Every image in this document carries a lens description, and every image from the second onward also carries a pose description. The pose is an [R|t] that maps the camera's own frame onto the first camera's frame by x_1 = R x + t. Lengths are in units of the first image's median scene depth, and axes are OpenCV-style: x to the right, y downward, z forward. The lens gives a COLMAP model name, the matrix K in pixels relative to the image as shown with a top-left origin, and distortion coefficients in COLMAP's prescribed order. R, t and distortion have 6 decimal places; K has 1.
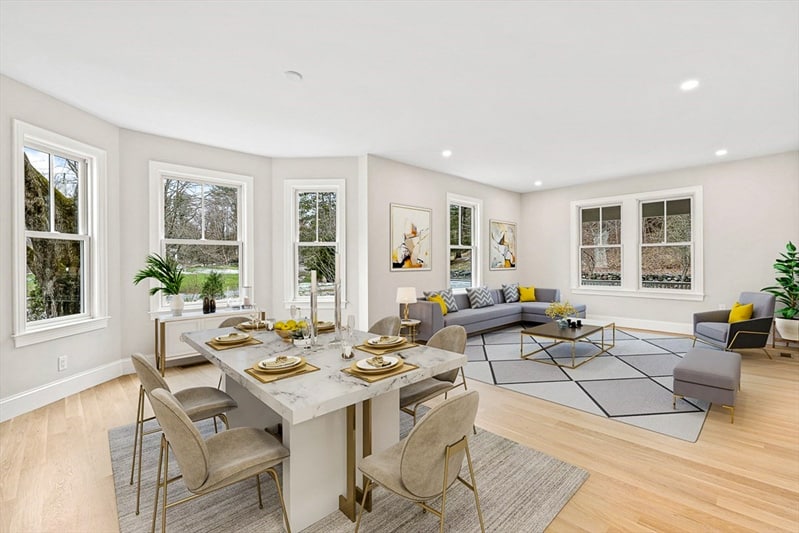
lens RADIAL K [[360.7, 0, 401.1], [0, 360.7, 262.4], [0, 0, 1]] dist [-0.001475, -0.000722]
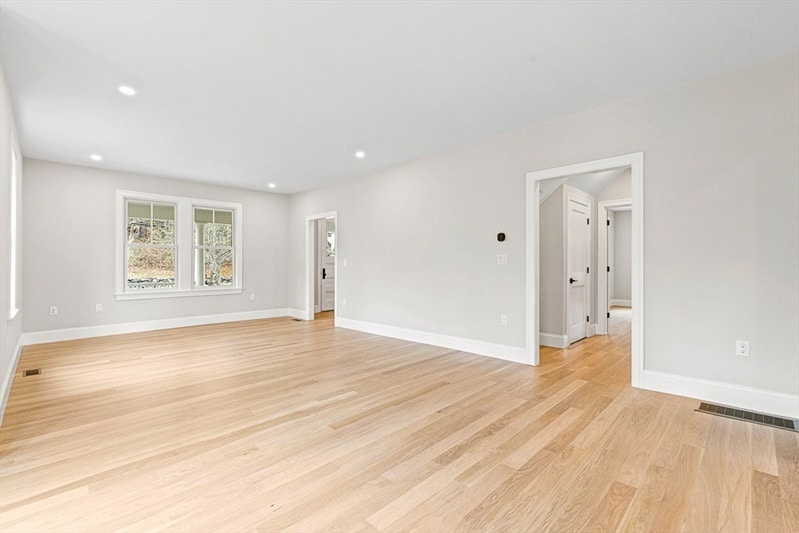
lens RADIAL K [[360.7, 0, 401.2], [0, 360.7, 266.0], [0, 0, 1]] dist [-0.001475, -0.000722]
pose [[-0.017009, -0.004908, 0.999843, -0.458412], [0.003476, 0.999982, 0.004968, 0.005162], [-0.999849, 0.003560, -0.016992, 0.441440]]
